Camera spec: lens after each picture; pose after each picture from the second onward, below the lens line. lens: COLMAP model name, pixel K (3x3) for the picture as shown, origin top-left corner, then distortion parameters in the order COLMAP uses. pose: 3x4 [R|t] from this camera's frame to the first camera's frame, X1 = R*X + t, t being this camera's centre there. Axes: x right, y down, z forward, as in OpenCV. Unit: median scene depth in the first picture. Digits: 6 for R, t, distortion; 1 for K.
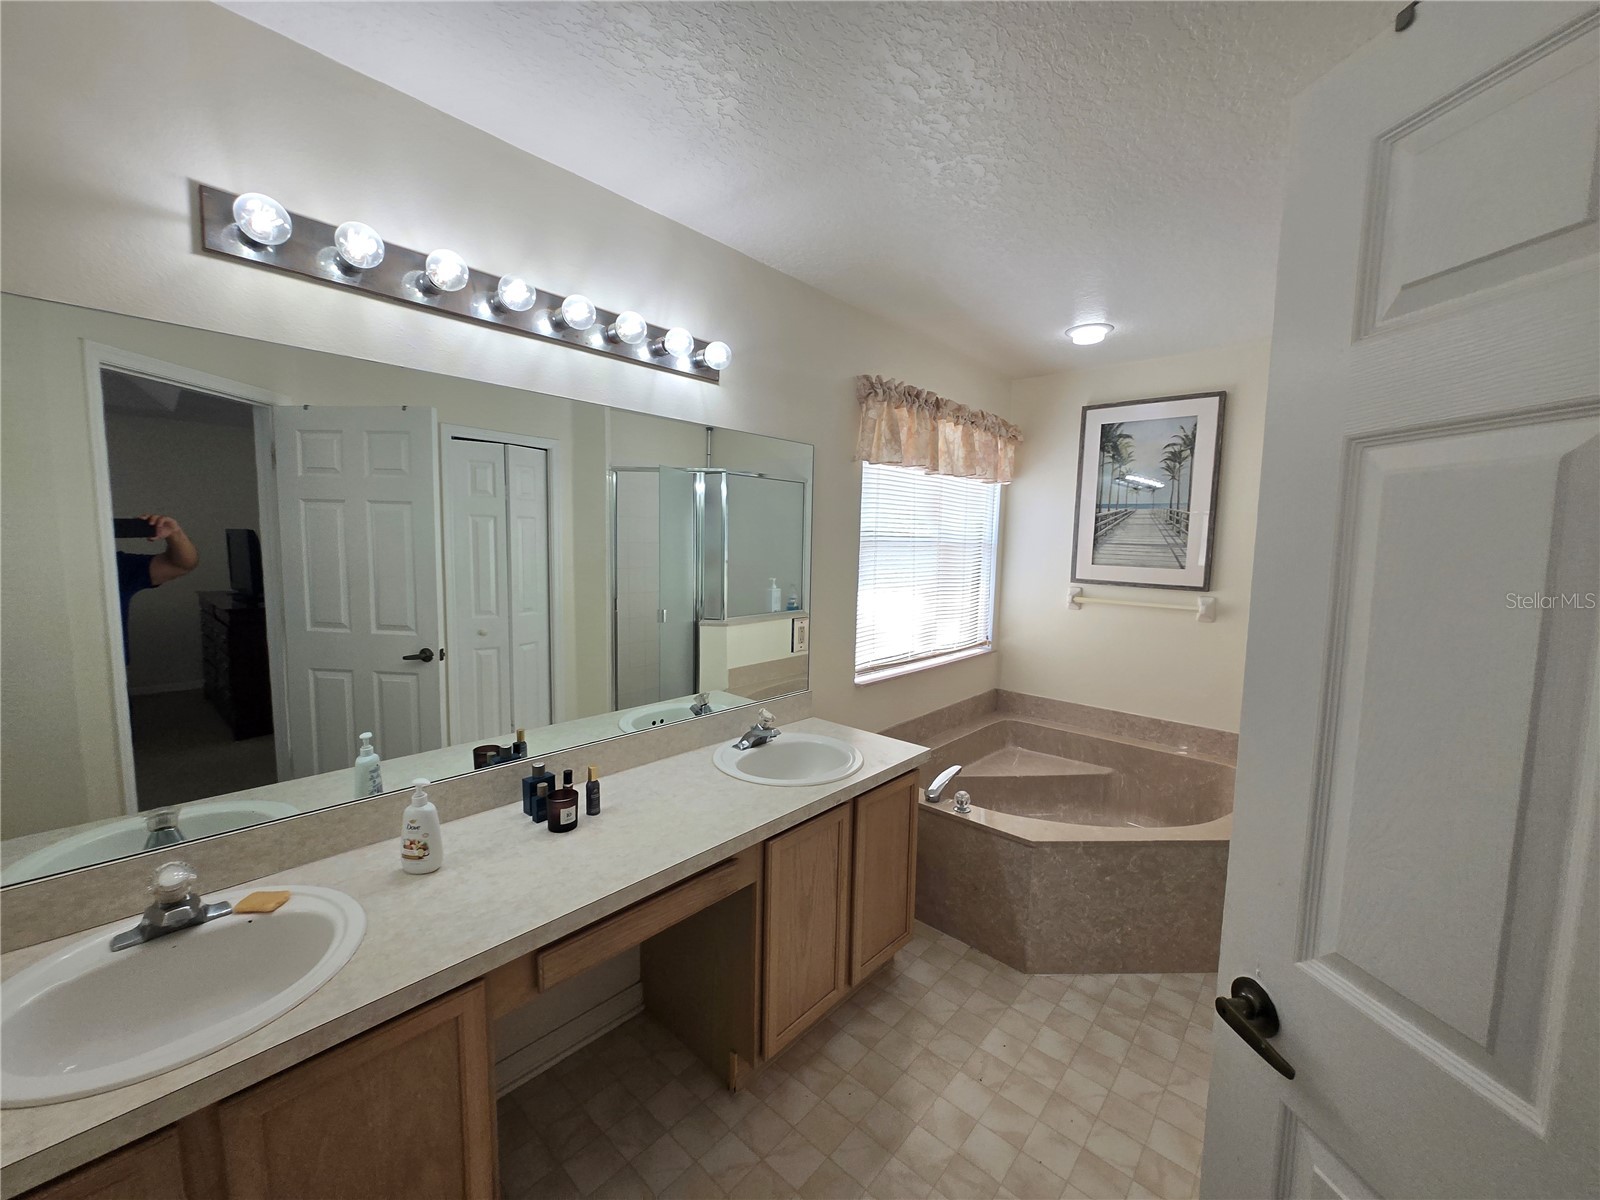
lens RADIAL K [[623.5, 0, 802.2], [0, 623.5, 592.7], [0, 0, 1]] dist [-0.006550, -0.000002]
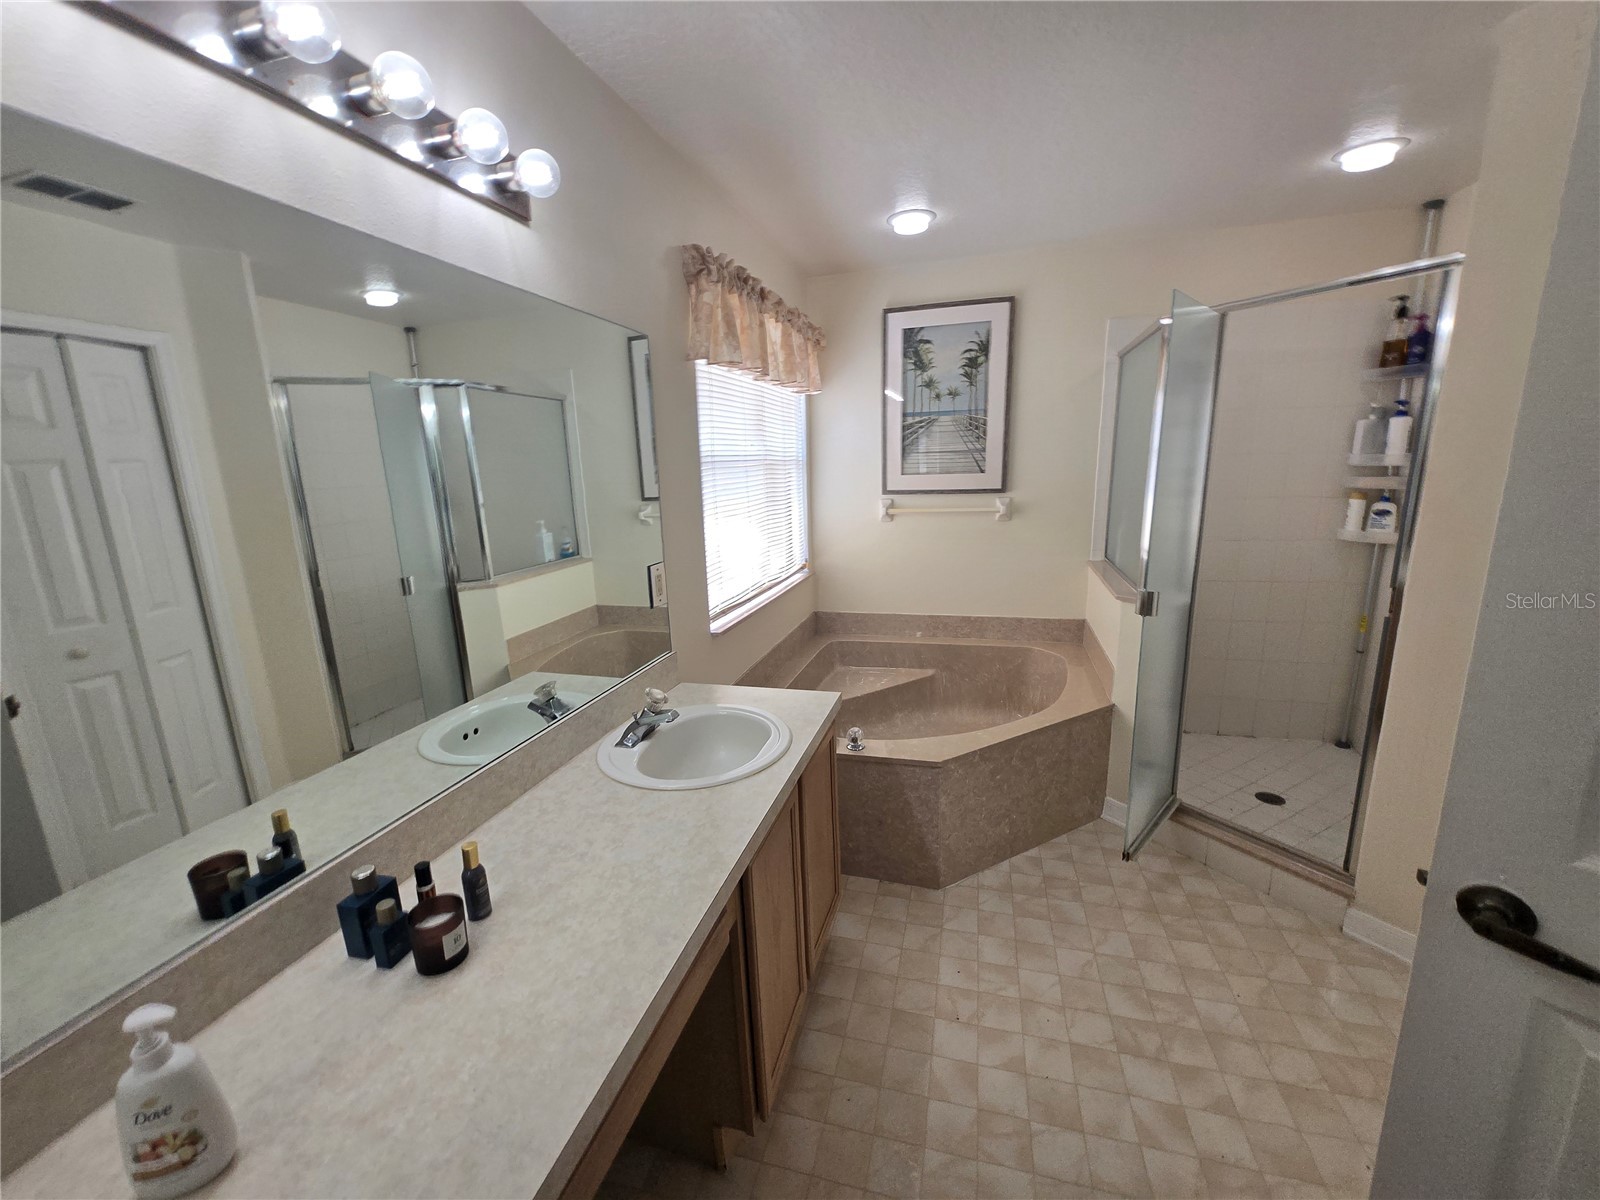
lens RADIAL K [[623.5, 0, 802.2], [0, 623.5, 592.7], [0, 0, 1]] dist [-0.006550, -0.000002]
pose [[0.897265, -0.144687, 0.417110, -0.135729], [0.097269, 0.986345, 0.132903, -0.008258], [-0.430643, -0.078677, 0.899086, 0.170189]]
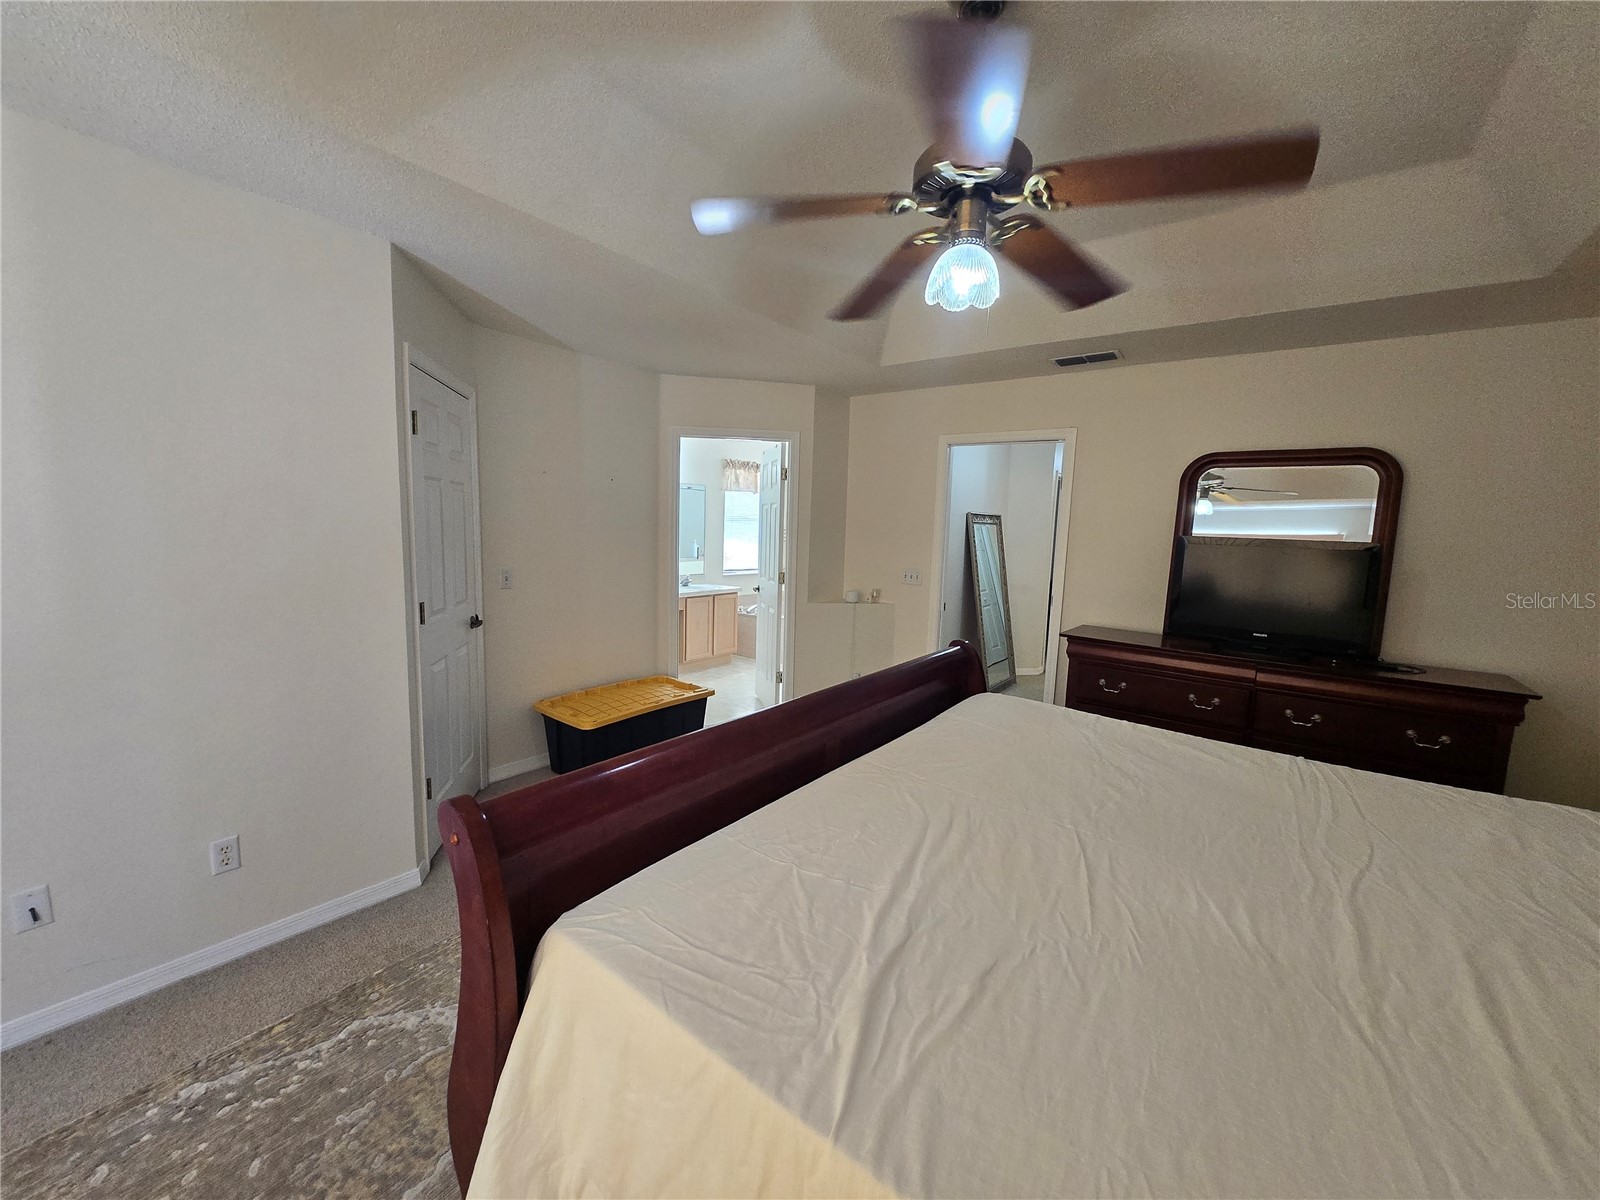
lens RADIAL K [[623.5, 0, 802.2], [0, 623.5, 592.7], [0, 0, 1]] dist [-0.006550, -0.000002]
pose [[0.994369, 0.003494, 0.105917, 0.122891], [-0.006503, 0.999585, 0.028080, 0.129510], [-0.105775, -0.028610, 0.993978, -1.447619]]
